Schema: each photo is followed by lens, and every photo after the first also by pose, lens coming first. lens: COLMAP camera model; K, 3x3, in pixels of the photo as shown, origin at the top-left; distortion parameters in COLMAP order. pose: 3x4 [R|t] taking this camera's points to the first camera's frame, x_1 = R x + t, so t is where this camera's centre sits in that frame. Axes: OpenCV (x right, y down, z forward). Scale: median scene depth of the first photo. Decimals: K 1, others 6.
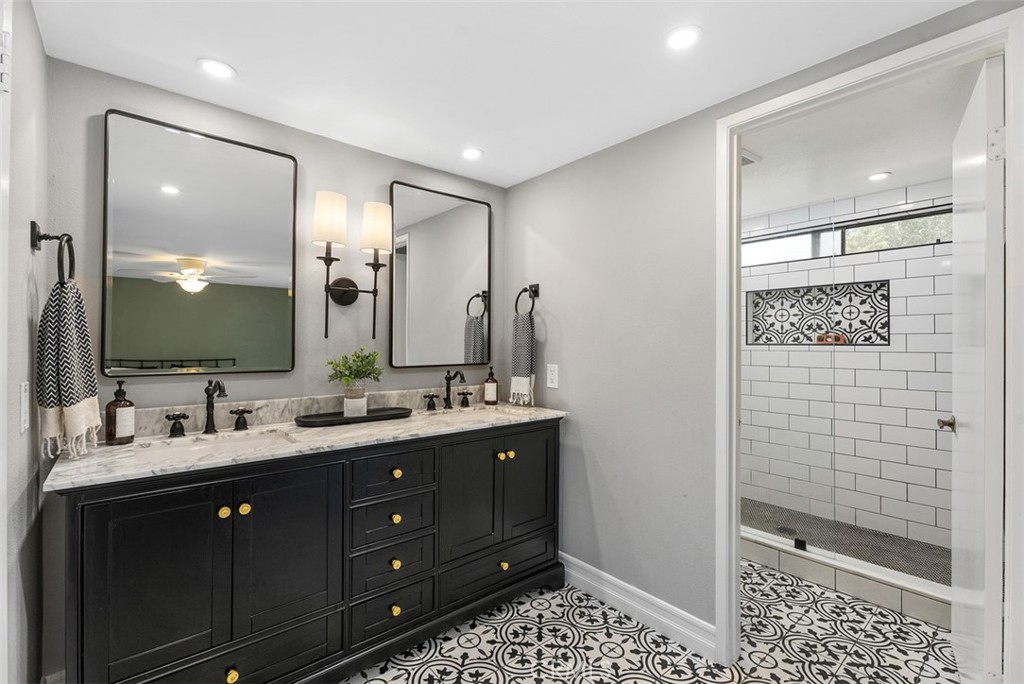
lens RADIAL K [[459.3, 0, 509.7], [0, 459.3, 341.8], [0, 0, 1]] dist [0.004993, -0.003287]
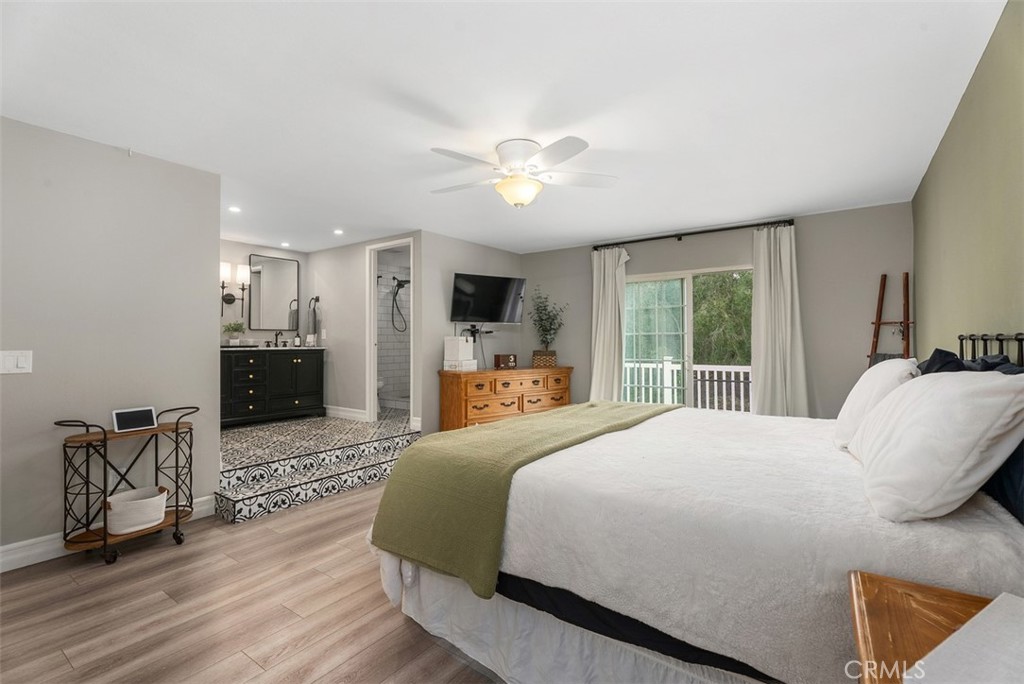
lens RADIAL K [[459.3, 0, 509.7], [0, 459.3, 341.8], [0, 0, 1]] dist [0.004993, -0.003287]
pose [[0.970898, -0.001955, 0.239486, 0.487432], [0.000860, 0.999989, 0.004675, 0.107758], [-0.239493, -0.004333, 0.970888, -1.674468]]
